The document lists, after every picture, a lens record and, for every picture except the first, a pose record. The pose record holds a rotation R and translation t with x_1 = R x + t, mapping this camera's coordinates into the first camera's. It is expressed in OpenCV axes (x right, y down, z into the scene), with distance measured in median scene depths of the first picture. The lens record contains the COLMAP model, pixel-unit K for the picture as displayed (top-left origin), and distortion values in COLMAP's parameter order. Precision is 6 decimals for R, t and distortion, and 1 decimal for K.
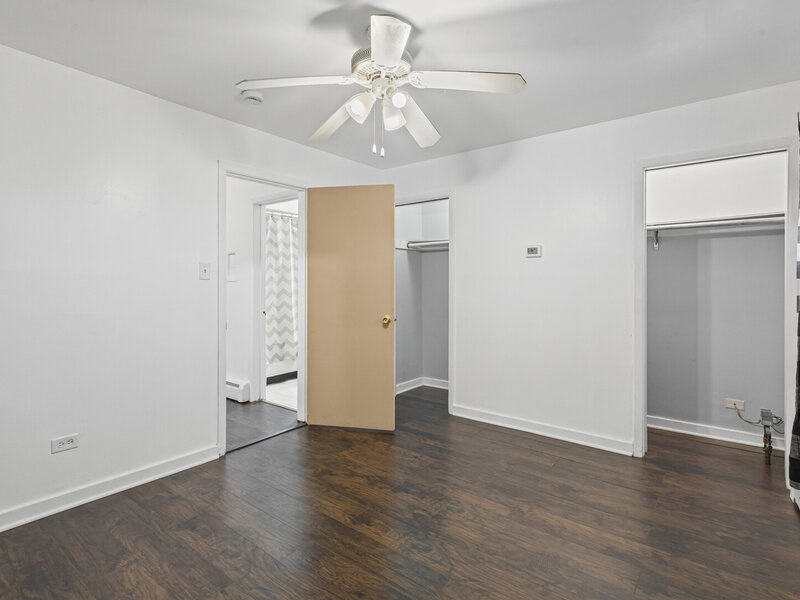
lens RADIAL K [[413.1, 0, 397.3], [0, 413.1, 298.0], [0, 0, 1]] dist [0.000724, -0.000257]
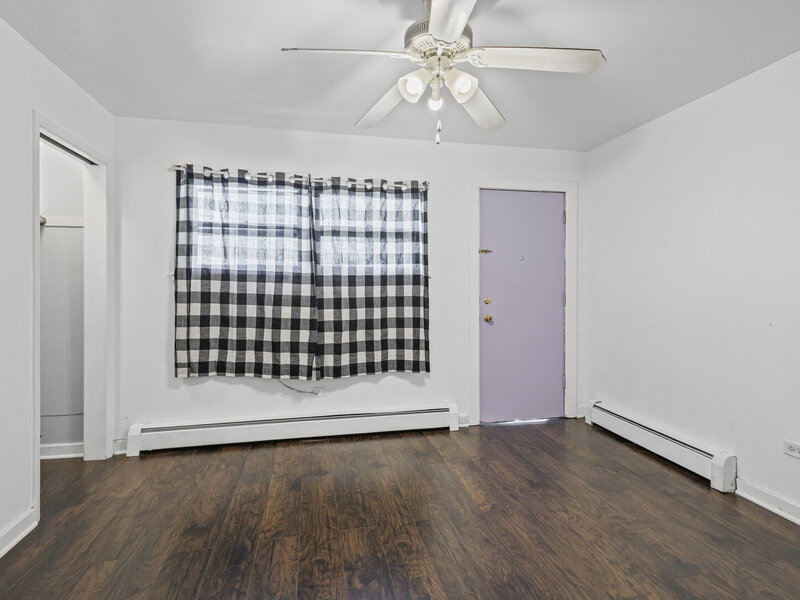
lens RADIAL K [[417.2, 0, 399.6], [0, 417.2, 291.4], [0, 0, 1]] dist [0.005651, 0.000986]
pose [[-0.768265, -0.009855, 0.640057, -0.491711], [0.021664, 0.998908, 0.041383, -0.045866], [-0.639766, 0.045659, -0.767212, 1.517444]]
